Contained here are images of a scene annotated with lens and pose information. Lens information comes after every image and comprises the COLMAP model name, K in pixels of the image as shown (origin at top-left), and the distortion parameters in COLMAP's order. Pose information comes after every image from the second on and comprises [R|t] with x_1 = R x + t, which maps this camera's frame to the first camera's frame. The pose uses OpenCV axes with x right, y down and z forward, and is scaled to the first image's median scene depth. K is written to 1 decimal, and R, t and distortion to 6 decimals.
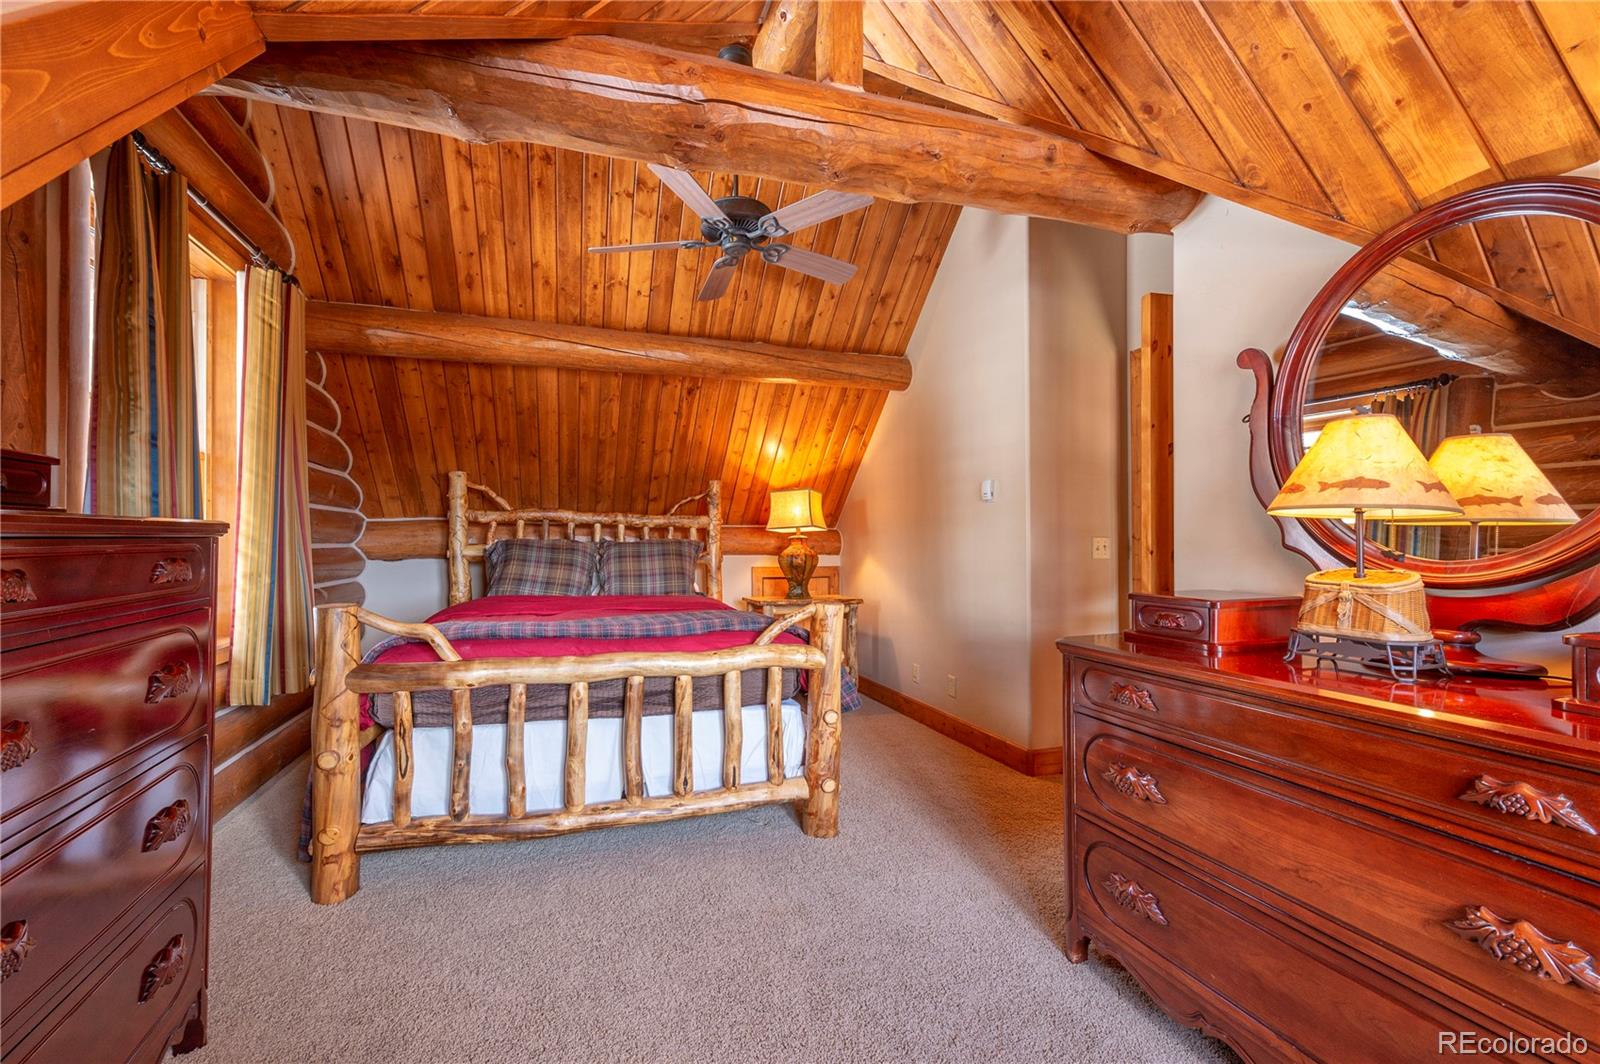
lens RADIAL K [[671.1, 0, 782.3], [0, 671.1, 537.1], [0, 0, 1]] dist [-0.000309, 0.000002]
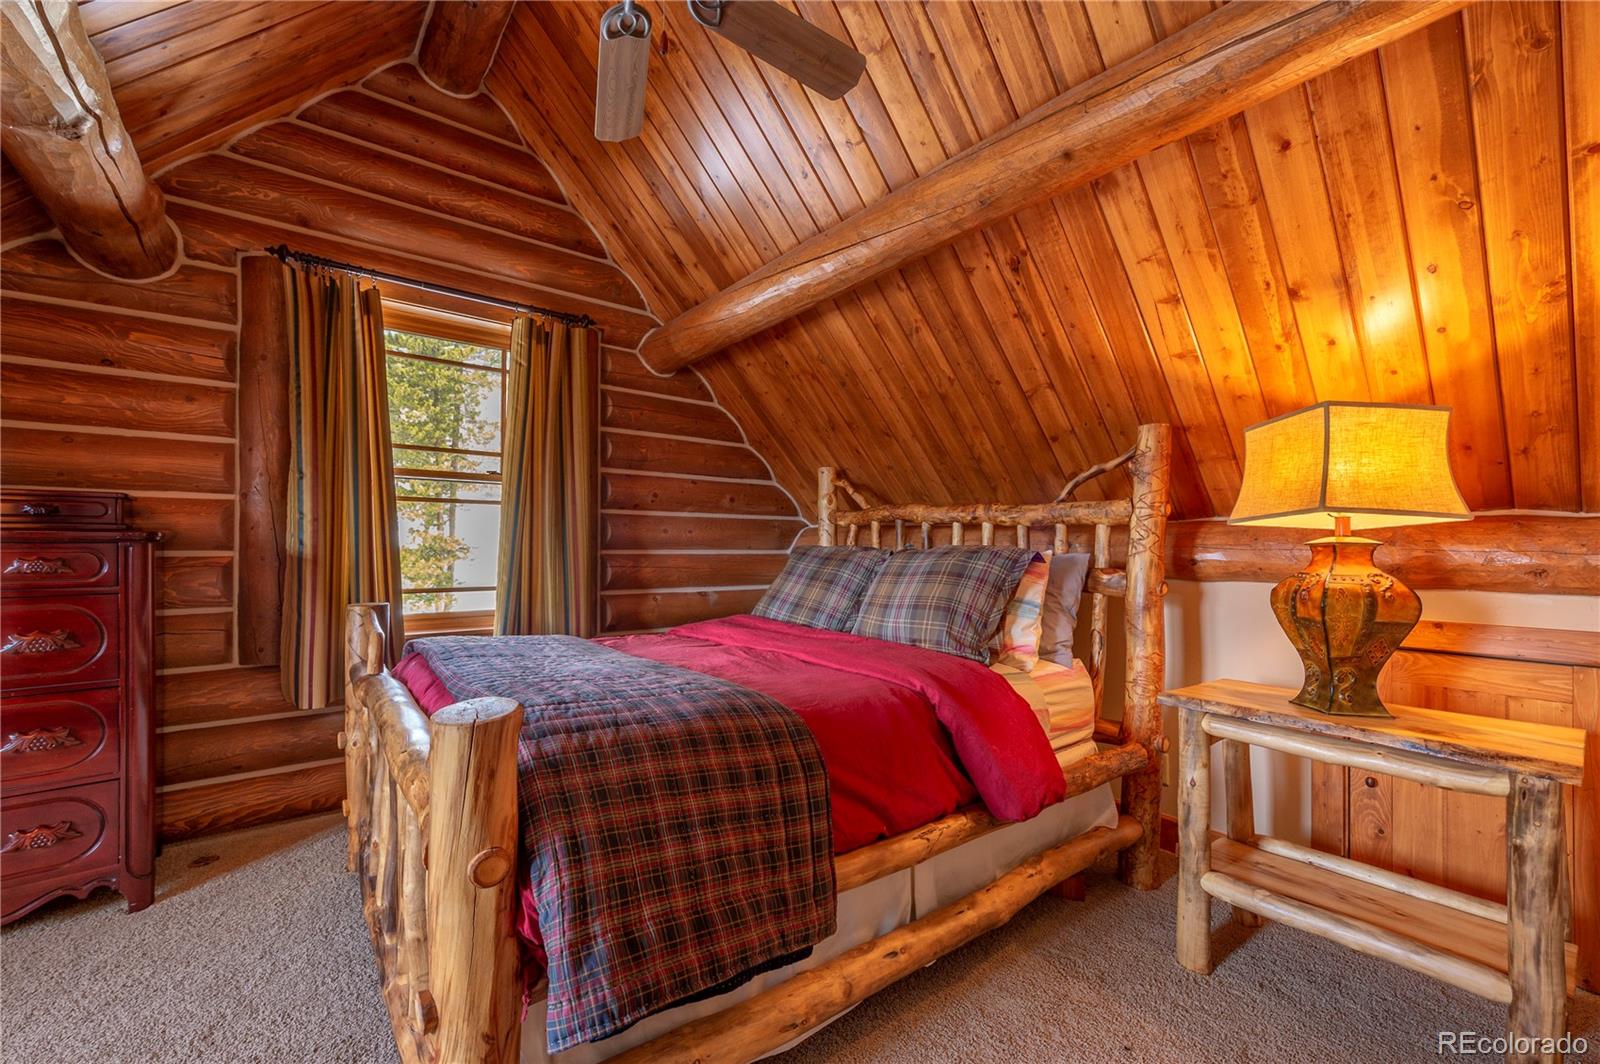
lens RADIAL K [[647.9, 0, 799.5], [0, 647.9, 538.5], [0, 0, 1]] dist [-0.000102, -0.000229]
pose [[0.318031, -0.007893, -0.948048, 0.276762], [0.001322, 0.999968, -0.007882, 0.000511], [0.948079, 0.001253, 0.318031, 0.647796]]
